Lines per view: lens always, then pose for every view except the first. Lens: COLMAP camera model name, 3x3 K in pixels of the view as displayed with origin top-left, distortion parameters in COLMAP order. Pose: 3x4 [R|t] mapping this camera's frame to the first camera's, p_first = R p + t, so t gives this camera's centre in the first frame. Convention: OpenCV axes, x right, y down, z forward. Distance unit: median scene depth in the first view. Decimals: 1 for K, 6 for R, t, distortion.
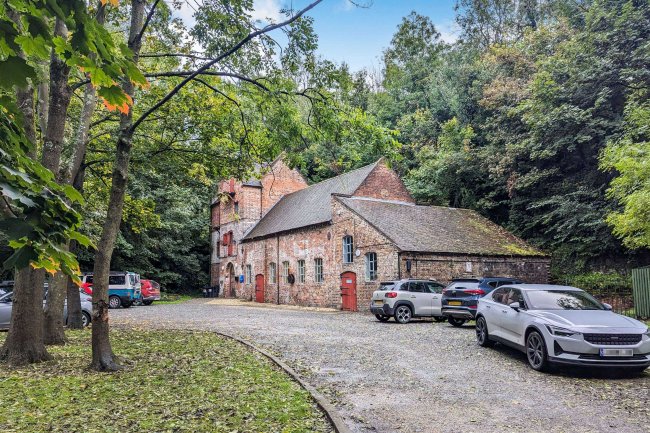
lens RADIAL K [[521.7, 0, 328.1], [0, 521.7, 217.0], [0, 0, 1]] dist [0.034789, 0.003112]
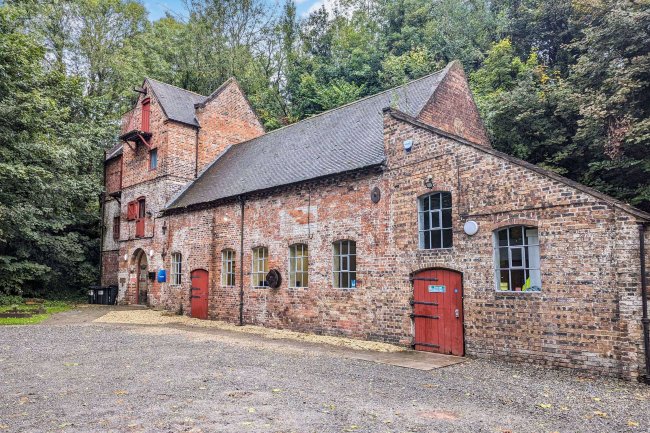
lens RADIAL K [[493.1, 0, 323.9], [0, 493.1, 232.2], [0, 0, 1]] dist [0.042843, -0.006050]
pose [[0.976002, 0.033495, 0.215169, -0.126230], [-0.040806, 0.998728, 0.029626, 0.051590], [-0.213903, -0.037695, 0.976127, 0.480035]]
